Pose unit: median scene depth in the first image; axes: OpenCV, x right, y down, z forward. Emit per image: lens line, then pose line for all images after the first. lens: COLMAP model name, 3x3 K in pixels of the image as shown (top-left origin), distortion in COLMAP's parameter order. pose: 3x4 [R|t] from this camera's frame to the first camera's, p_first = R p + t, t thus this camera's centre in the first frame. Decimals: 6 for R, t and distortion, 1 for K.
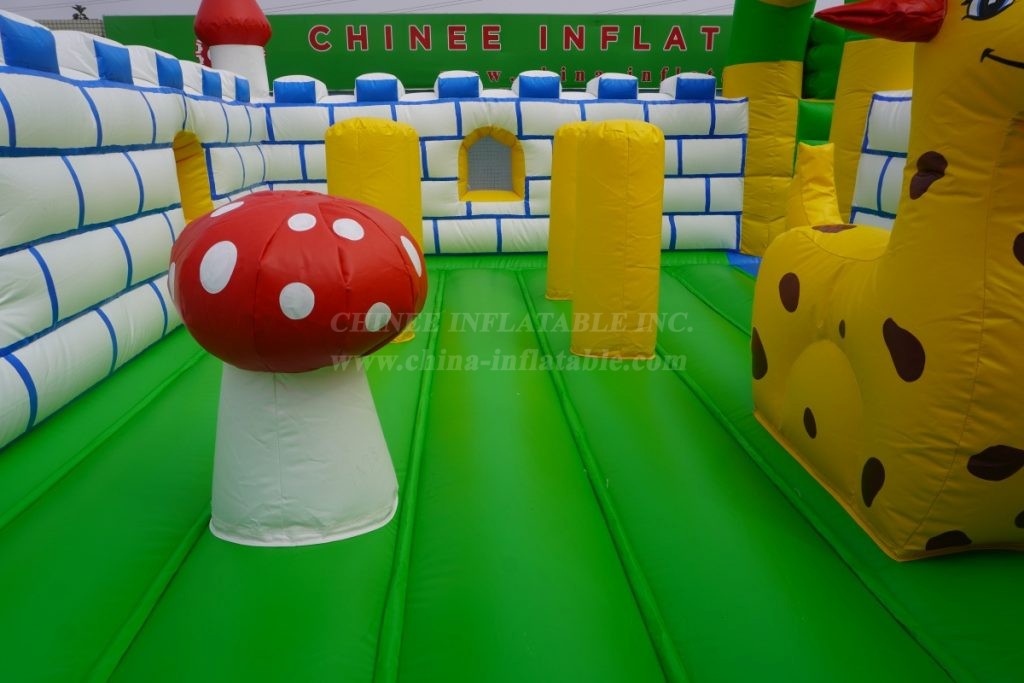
lens RADIAL K [[702.3, 0, 512.0], [0, 702.3, 341.5], [0, 0, 1]] dist [-0.053535, 0.048797]
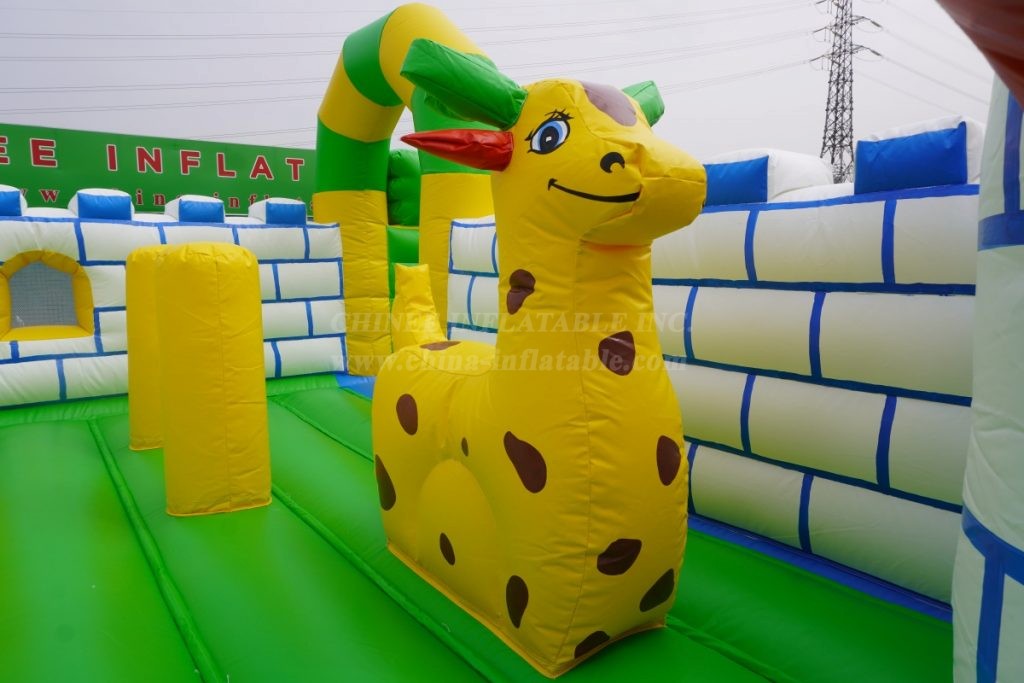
lens RADIAL K [[702.3, 0, 512.0], [0, 702.3, 341.5], [0, 0, 1]] dist [-0.053535, 0.048797]
pose [[0.851296, -0.062354, 0.520967, 0.012488], [0.150637, 0.980158, -0.128837, -0.012457], [-0.502596, 0.188156, 0.843798, 0.050094]]
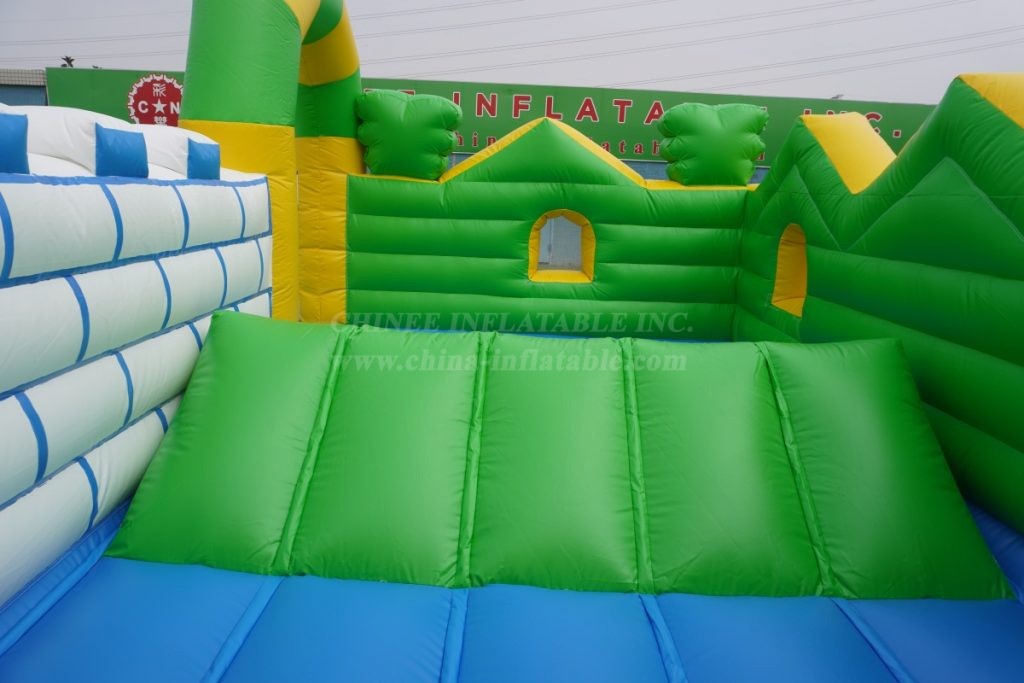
lens RADIAL K [[702.3, 0, 512.0], [0, 702.3, 341.5], [0, 0, 1]] dist [-0.053535, 0.048797]
pose [[0.995829, 0.064519, -0.064507, 1.048721], [-0.069451, 0.994579, -0.077384, -0.068987], [0.059165, 0.081541, 0.994912, 0.047363]]
